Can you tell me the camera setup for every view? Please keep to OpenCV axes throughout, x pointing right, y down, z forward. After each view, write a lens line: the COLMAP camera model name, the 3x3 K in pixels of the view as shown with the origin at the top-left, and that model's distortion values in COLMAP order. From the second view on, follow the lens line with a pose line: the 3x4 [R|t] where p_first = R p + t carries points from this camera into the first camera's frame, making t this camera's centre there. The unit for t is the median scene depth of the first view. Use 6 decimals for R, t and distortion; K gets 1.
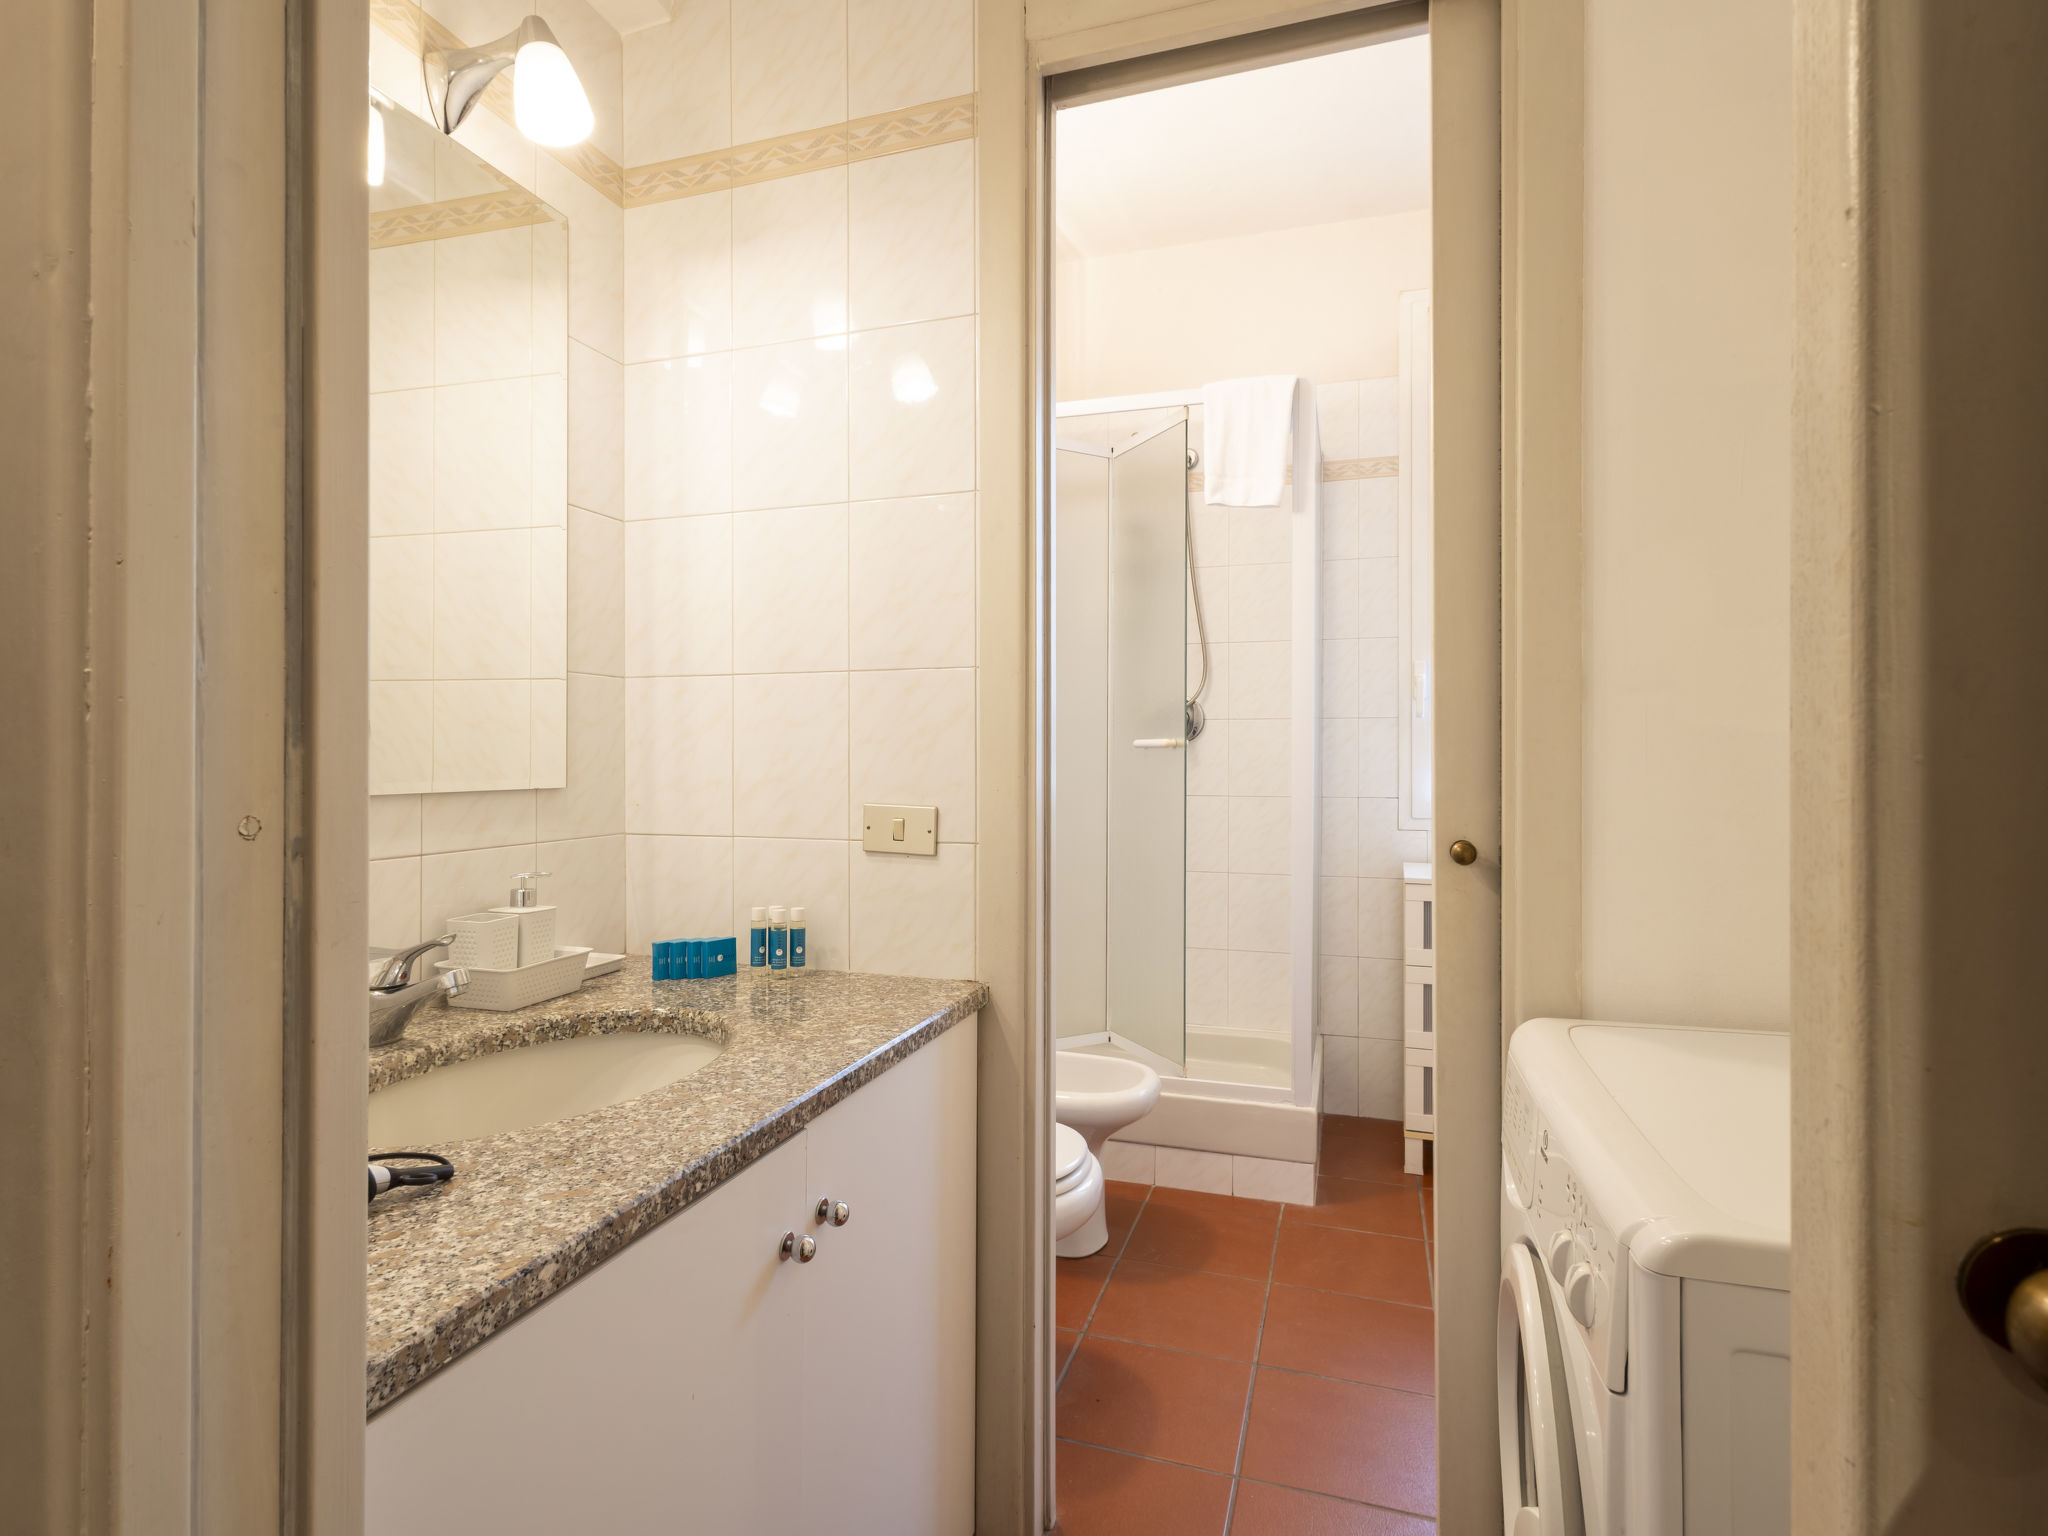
lens RADIAL K [[1100.1, 0, 922.7], [0, 1100.1, 757.3], [0, 0, 1]] dist [0.002300, 0.004267]
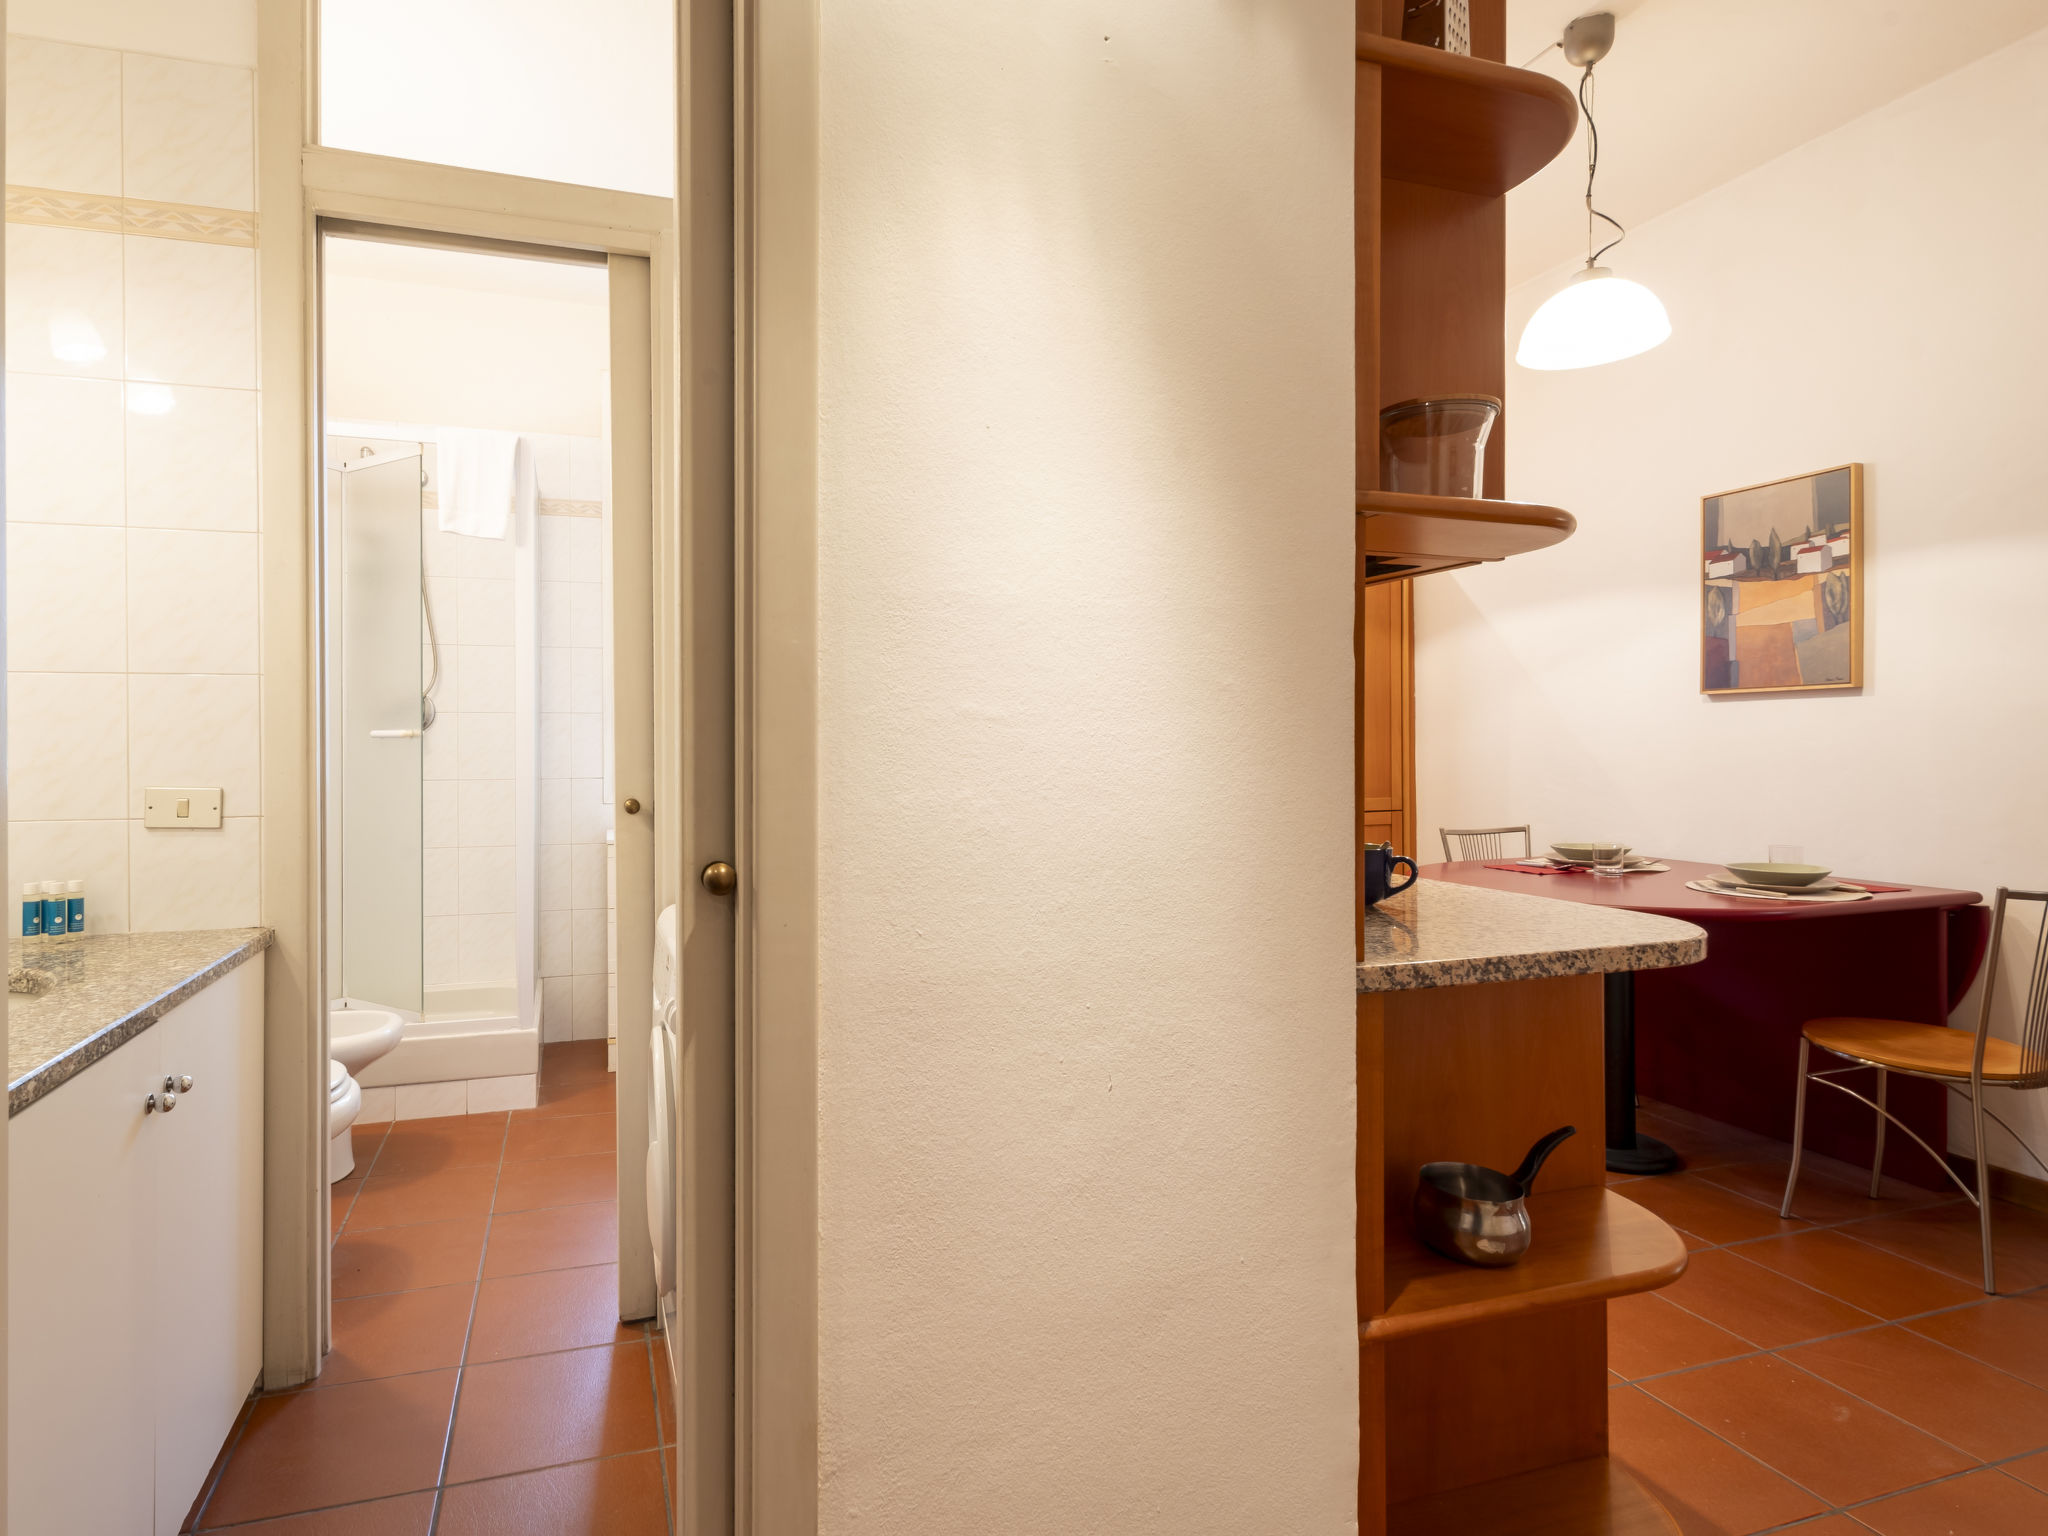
lens RADIAL K [[1100.1, 0, 967.2], [0, 1100.1, 753.7], [0, 0, 1]] dist [0.002300, 0.004267]
pose [[0.752999, -0.007790, 0.657976, -0.146445], [0.002489, 0.999956, 0.008990, -0.001543], [-0.658017, -0.005131, 0.752985, -0.399686]]
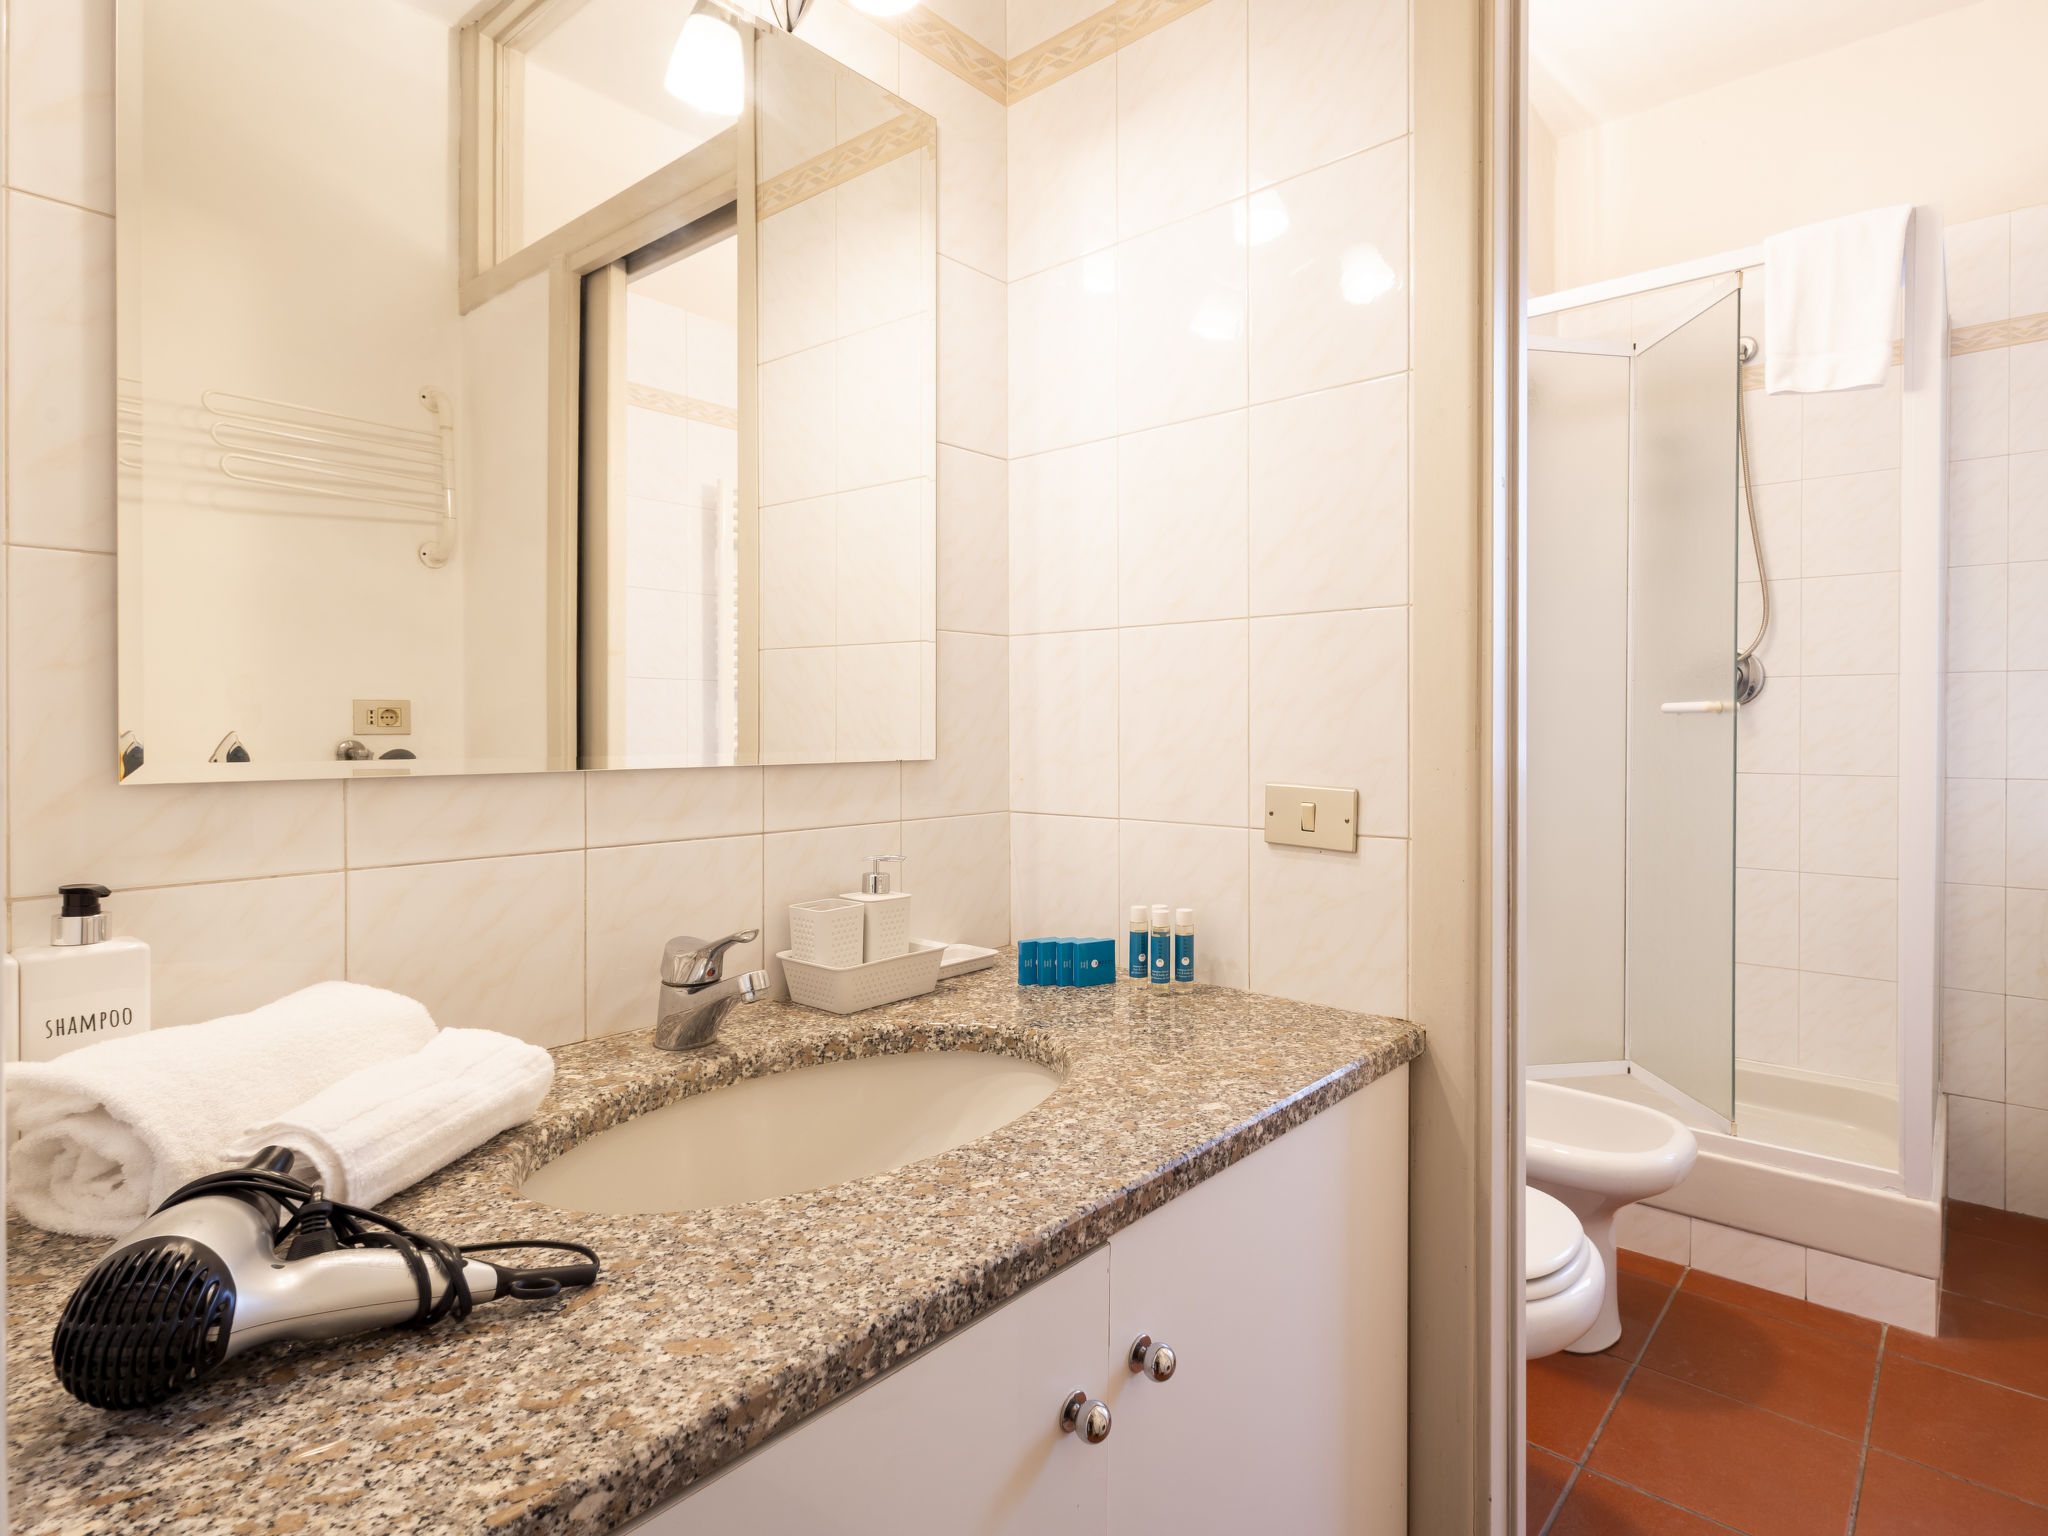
lens RADIAL K [[1100.1, 0, 1054.2], [0, 1100.1, 731.0], [0, 0, 1]] dist [0.002300, 0.004267]
pose [[0.947725, 0.001224, -0.319085, 0.051476], [0.000296, 0.999989, 0.004717, 0.000517], [0.319087, -0.004565, 0.947714, 0.181337]]
